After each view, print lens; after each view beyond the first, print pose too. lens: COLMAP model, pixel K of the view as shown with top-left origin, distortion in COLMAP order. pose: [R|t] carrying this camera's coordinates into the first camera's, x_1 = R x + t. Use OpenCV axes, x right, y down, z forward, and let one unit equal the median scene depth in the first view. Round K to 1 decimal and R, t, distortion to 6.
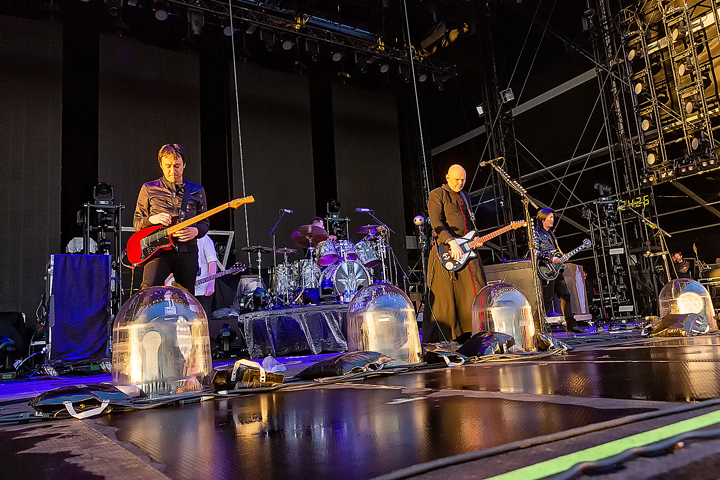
lens RADIAL K [[563.4, 0, 360.0], [0, 563.4, 240.0], [0, 0, 1]] dist [0.010074, 0.004589]
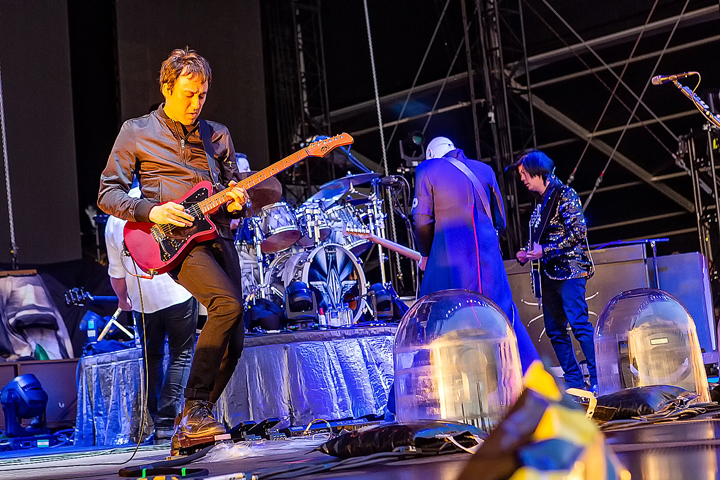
lens RADIAL K [[1419.5, 0, 360.0], [0, 1419.5, 240.0], [0, 0, 1]] dist [-0.037414, -0.140011]
pose [[0.974019, 0.011966, 0.226151, -0.257621], [-0.020933, 0.999085, 0.037295, -0.013655], [-0.225498, -0.041061, 0.973378, -0.213987]]
